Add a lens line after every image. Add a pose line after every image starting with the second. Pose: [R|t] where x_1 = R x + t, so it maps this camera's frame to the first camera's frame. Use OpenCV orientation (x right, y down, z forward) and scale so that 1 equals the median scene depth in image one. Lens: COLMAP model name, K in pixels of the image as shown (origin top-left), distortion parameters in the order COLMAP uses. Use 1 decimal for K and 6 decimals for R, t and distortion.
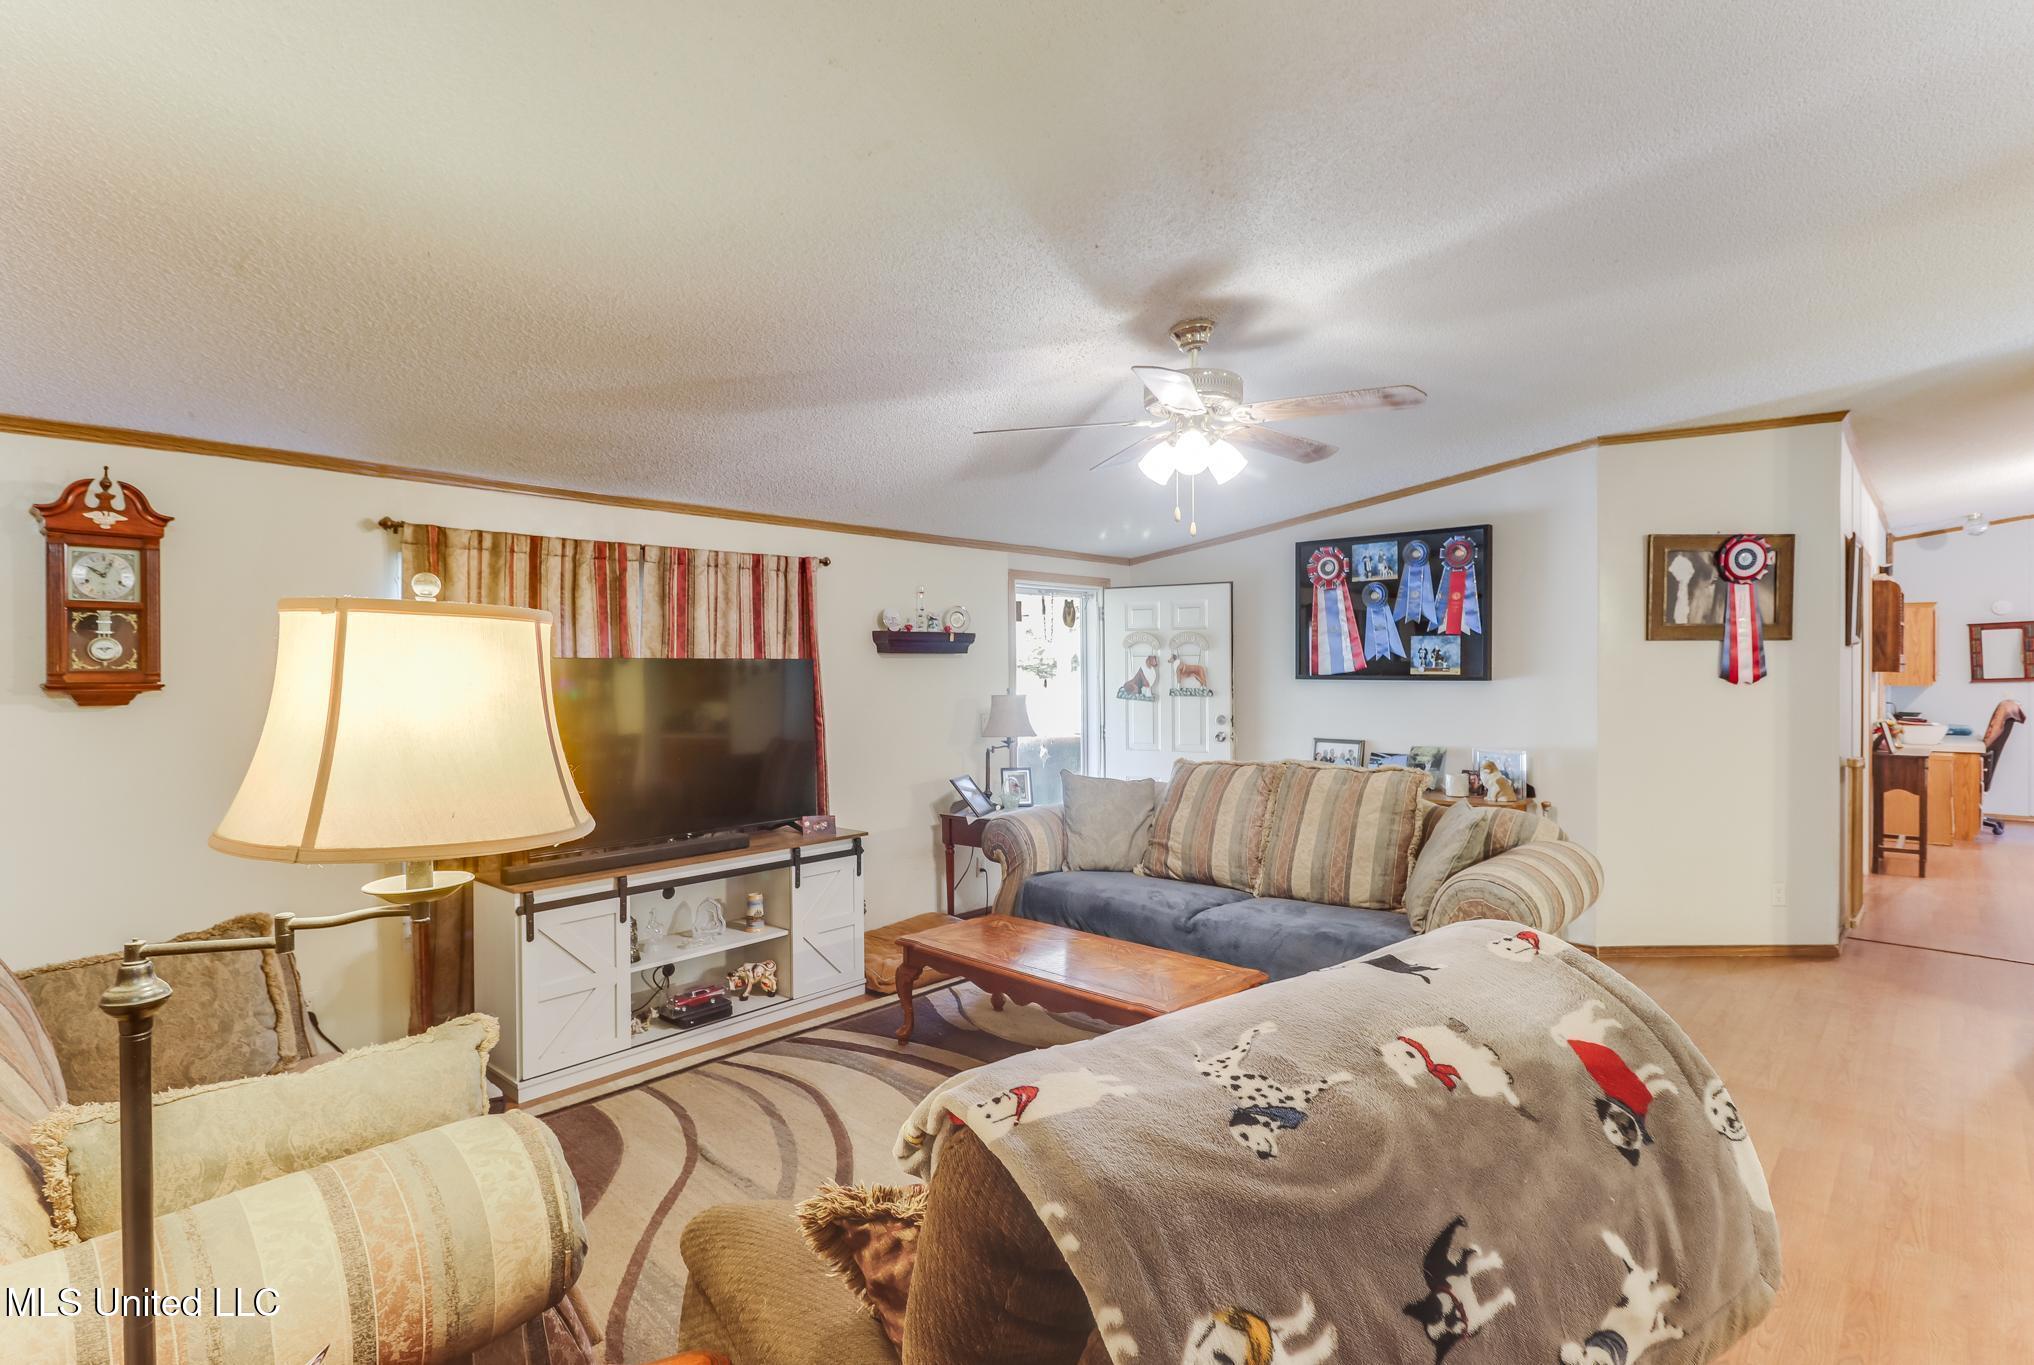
lens RADIAL K [[1000.2, 0, 1017.0], [0, 1000.2, 682.5], [0, 0, 1]] dist [-0.002368, -0.000824]
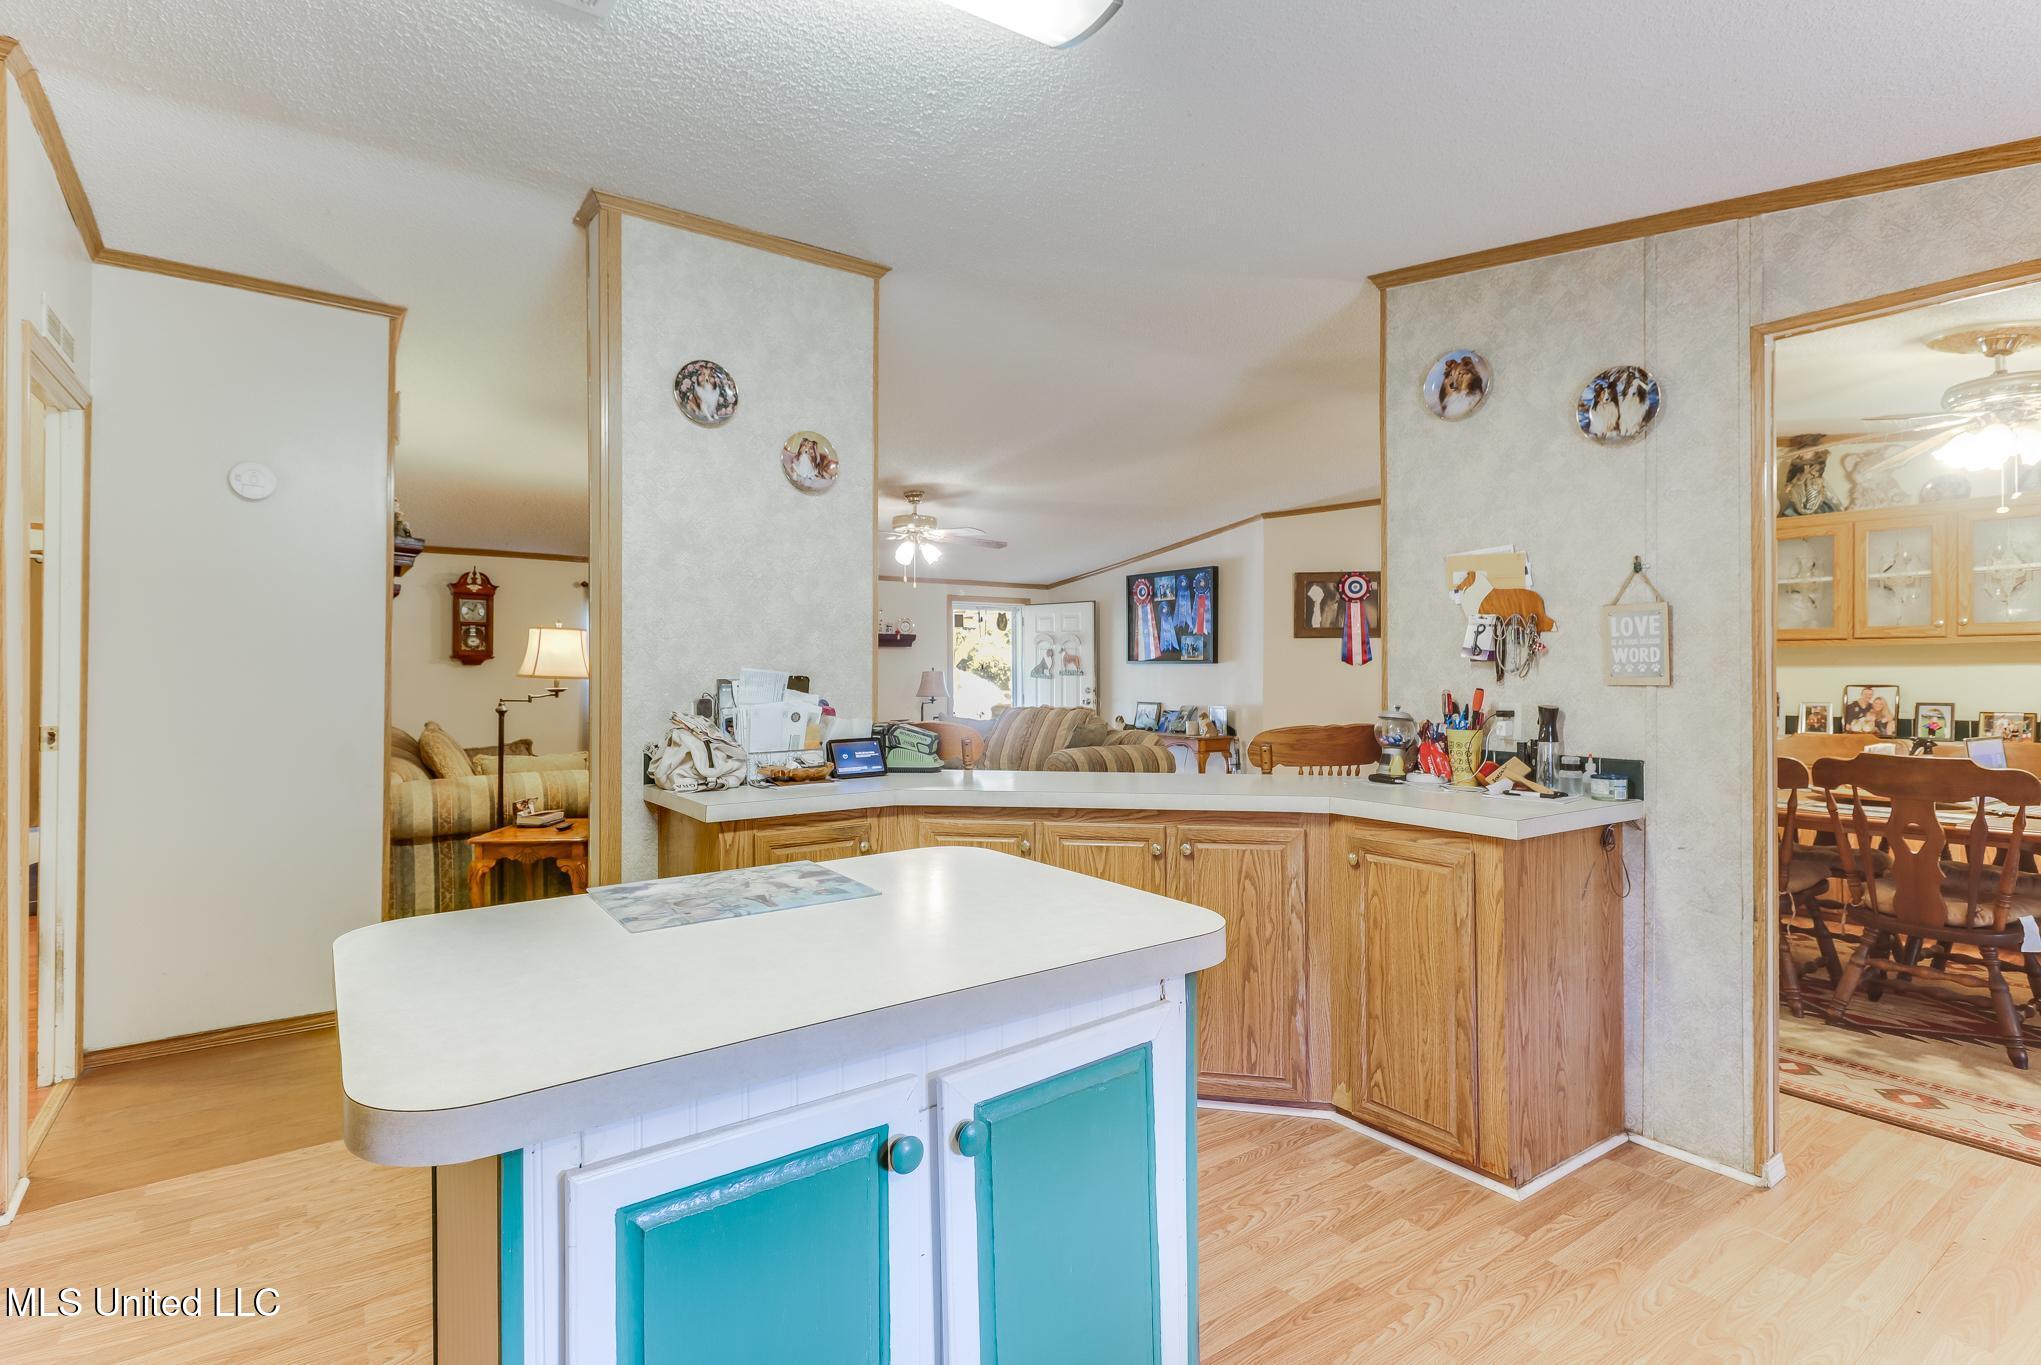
lens RADIAL K [[973.3, 0, 1020.5], [0, 973.3, 682.5], [0, 0, 1]] dist [0.001381, 0.000092]
pose [[0.982442, 0.006835, -0.186444, 0.468733], [-0.007134, 0.999974, -0.000937, 0.033197], [0.186433, 0.002251, 0.982465, -0.605483]]
